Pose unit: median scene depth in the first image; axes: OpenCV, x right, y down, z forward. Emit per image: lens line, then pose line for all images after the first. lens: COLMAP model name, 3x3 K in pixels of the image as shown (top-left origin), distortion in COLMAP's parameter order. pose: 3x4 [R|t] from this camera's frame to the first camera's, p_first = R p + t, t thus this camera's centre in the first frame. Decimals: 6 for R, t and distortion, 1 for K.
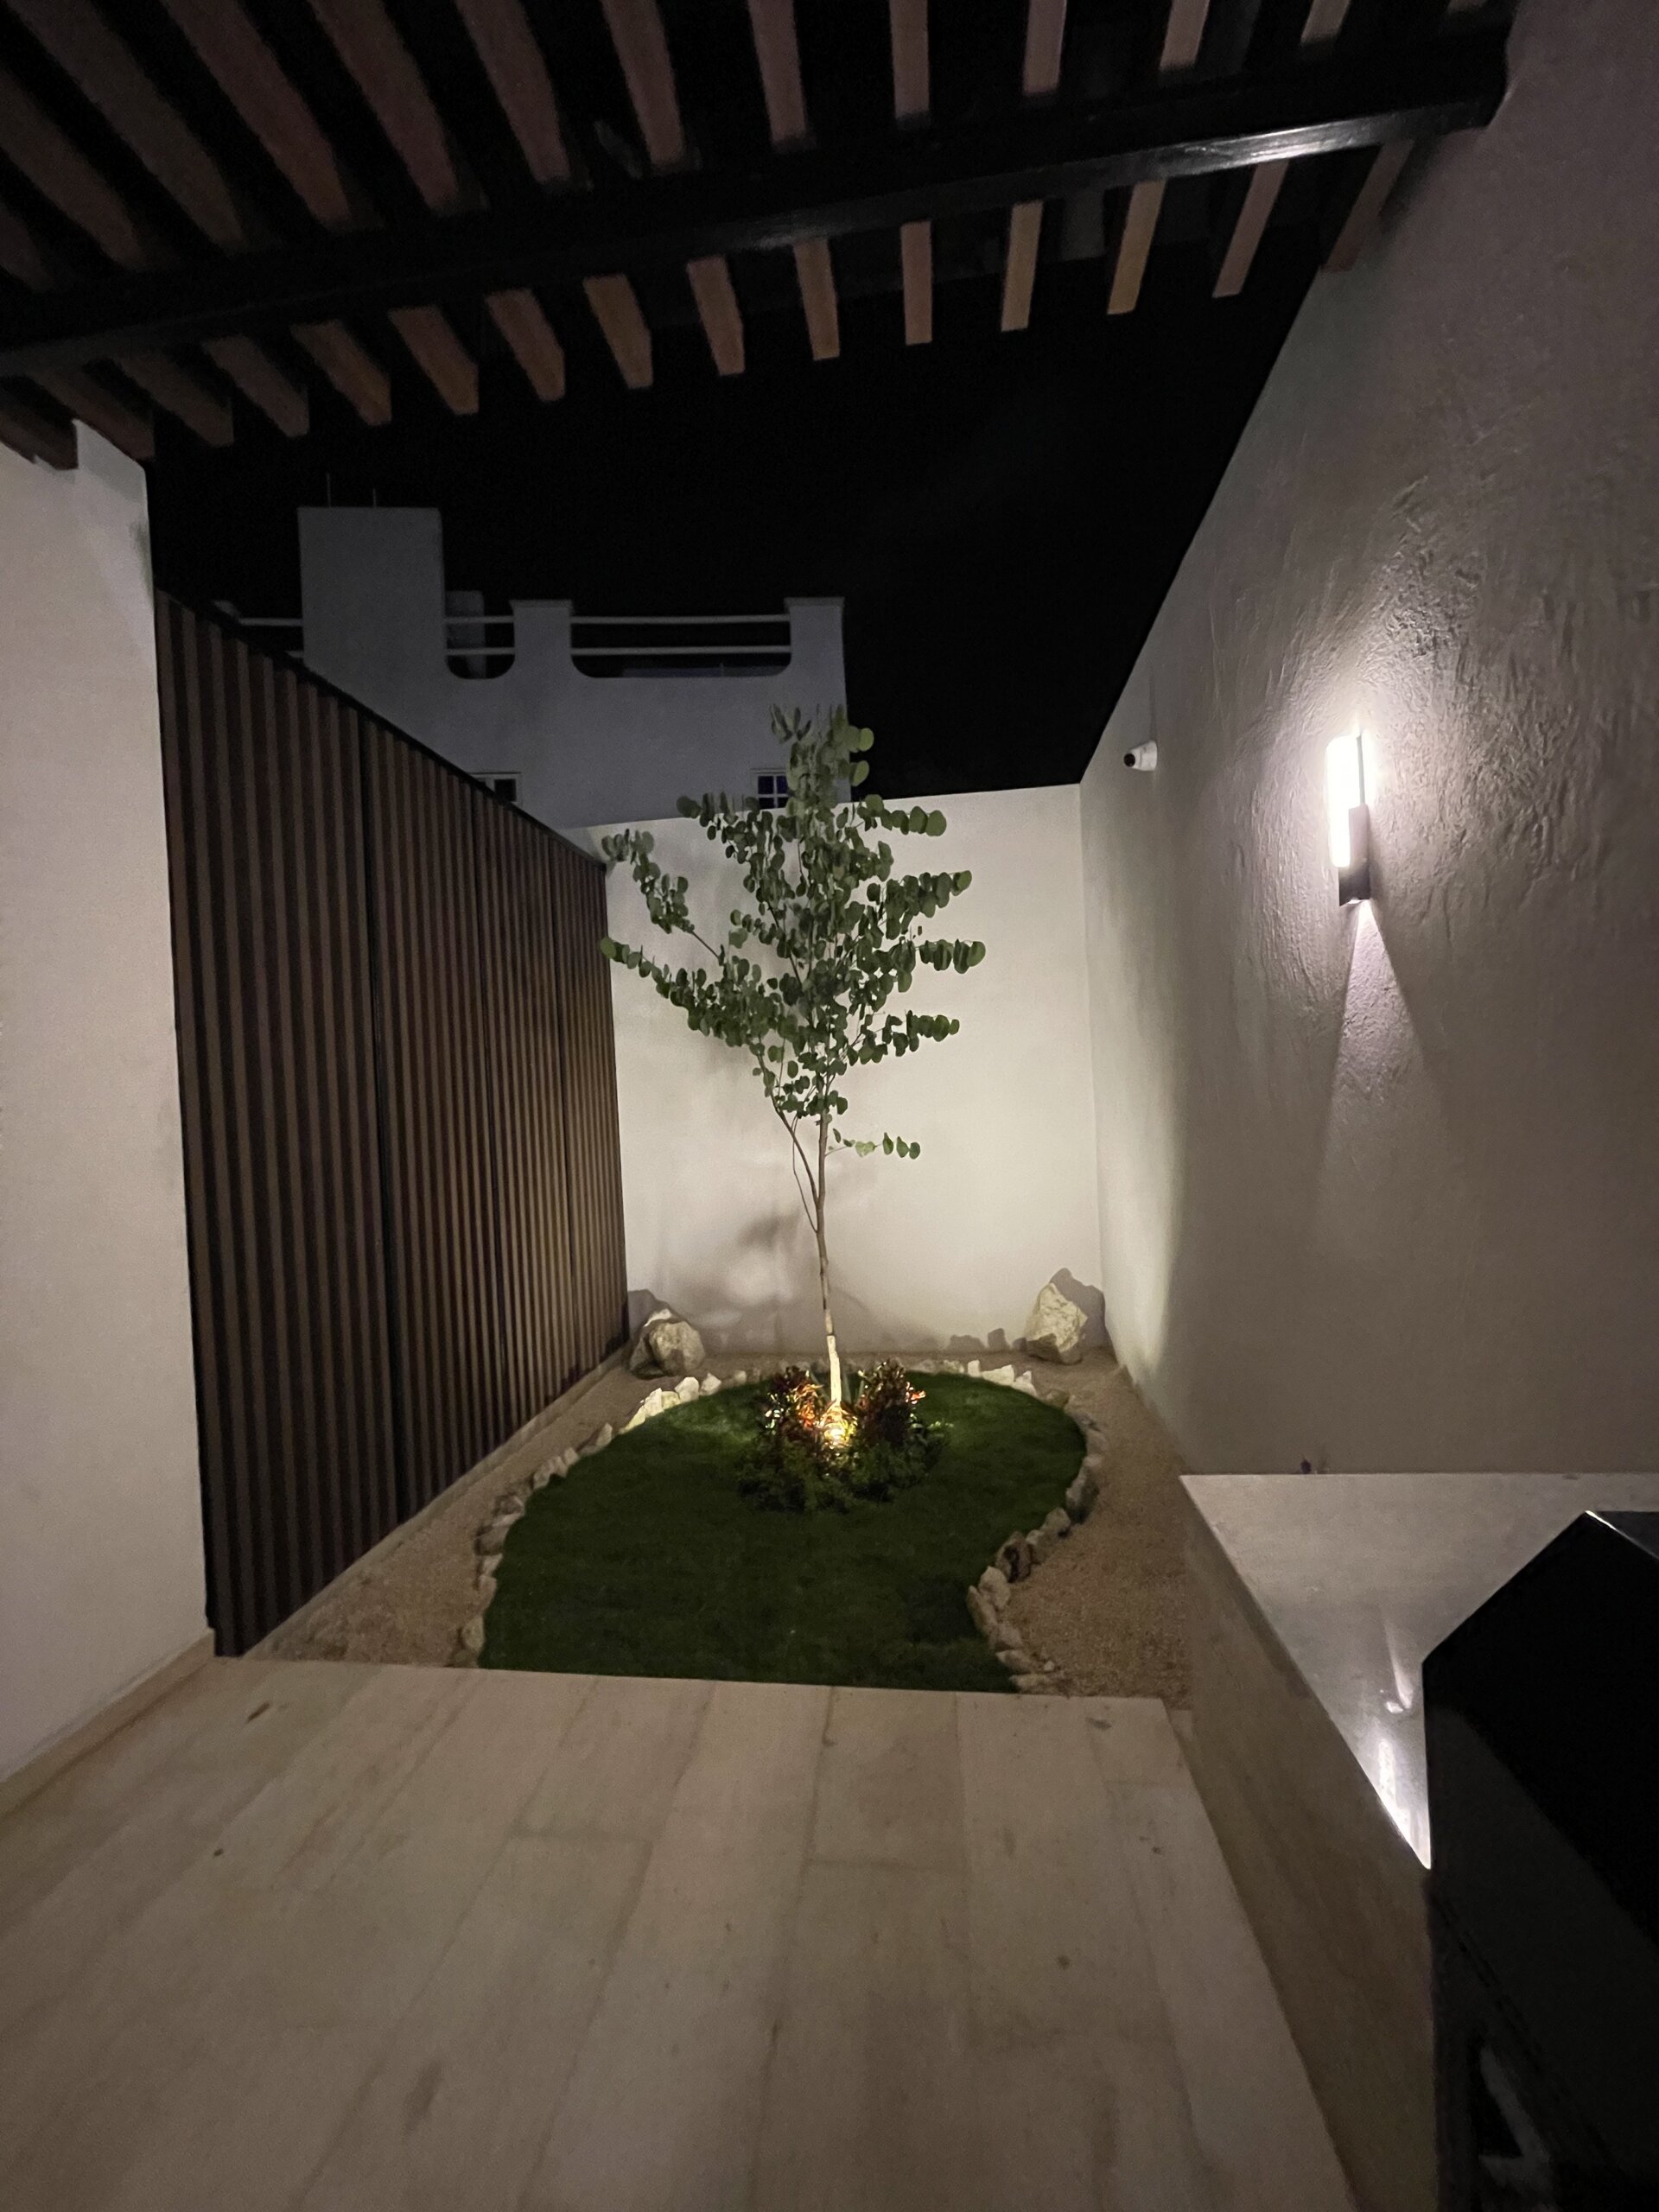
lens RADIAL K [[889.4, 0, 823.5], [0, 889.4, 1100.1], [0, 0, 1]] dist [0.002921, 0.000325]
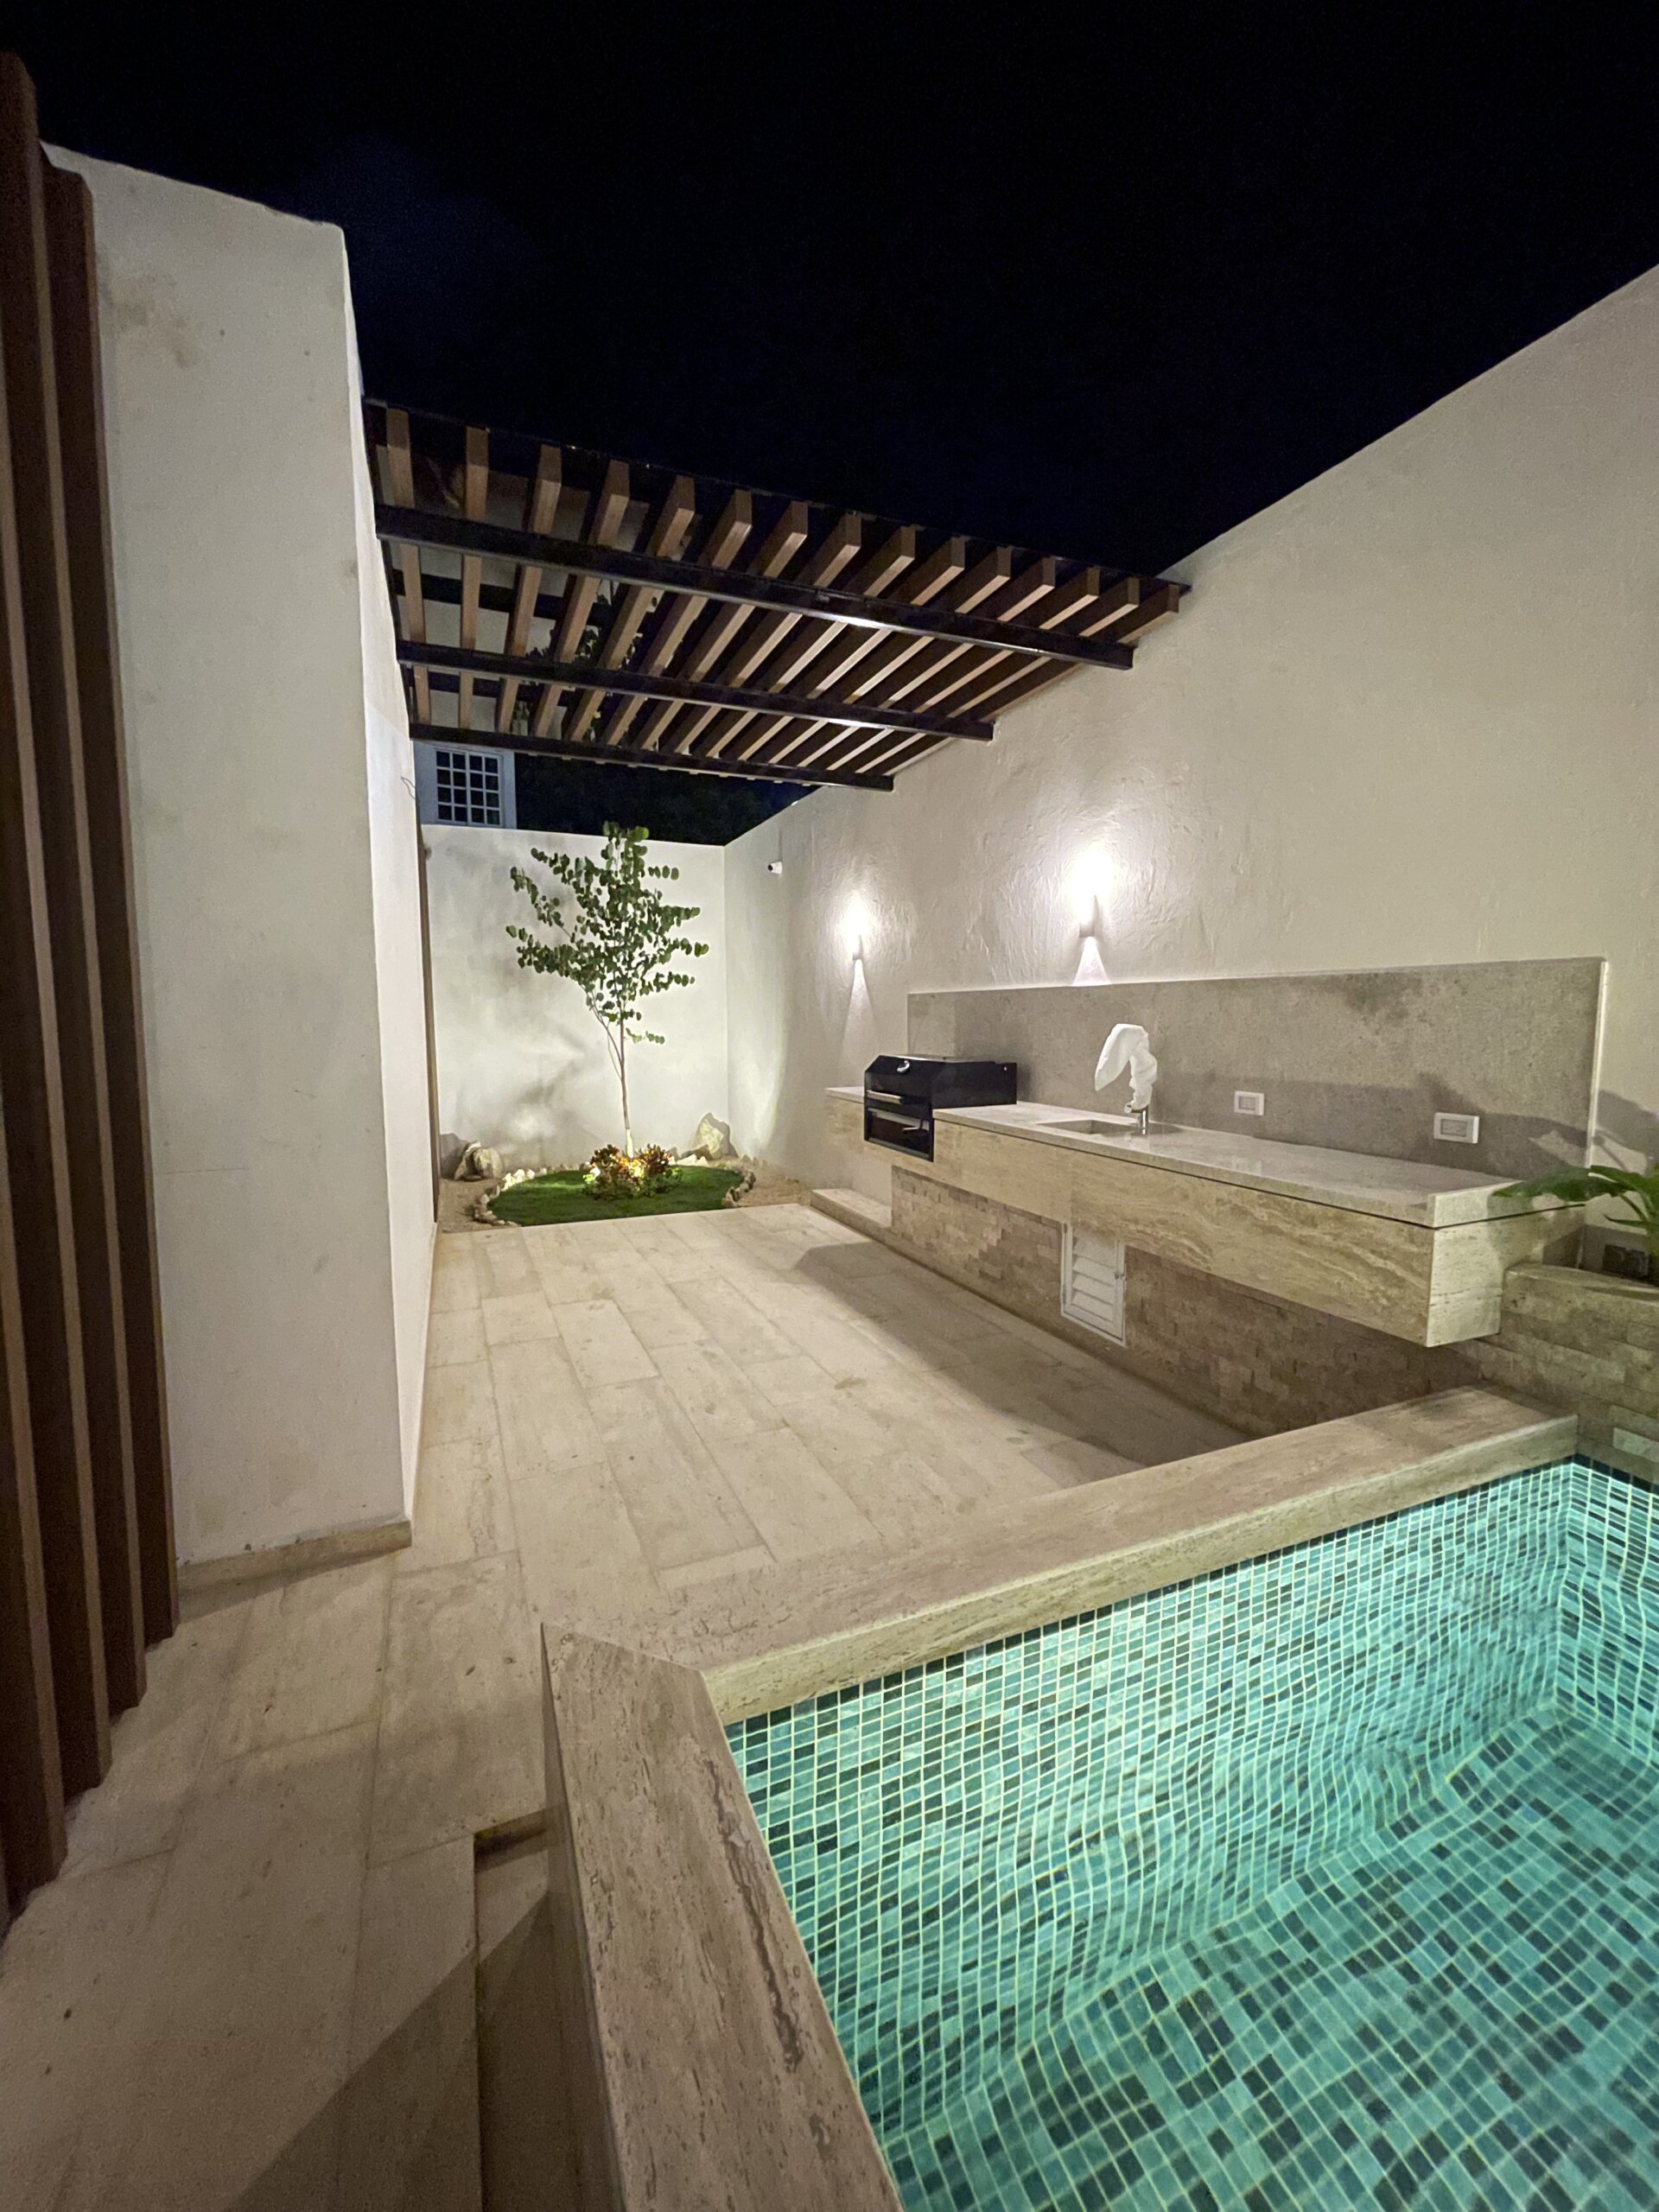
lens RADIAL K [[889.4, 0, 823.5], [0, 889.4, 1100.1], [0, 0, 1]] dist [0.002921, 0.000325]
pose [[0.865027, -0.009362, 0.501639, -0.612710], [-0.028316, 0.997321, 0.067442, 0.047310], [-0.500926, -0.072544, 0.862444, -0.957187]]
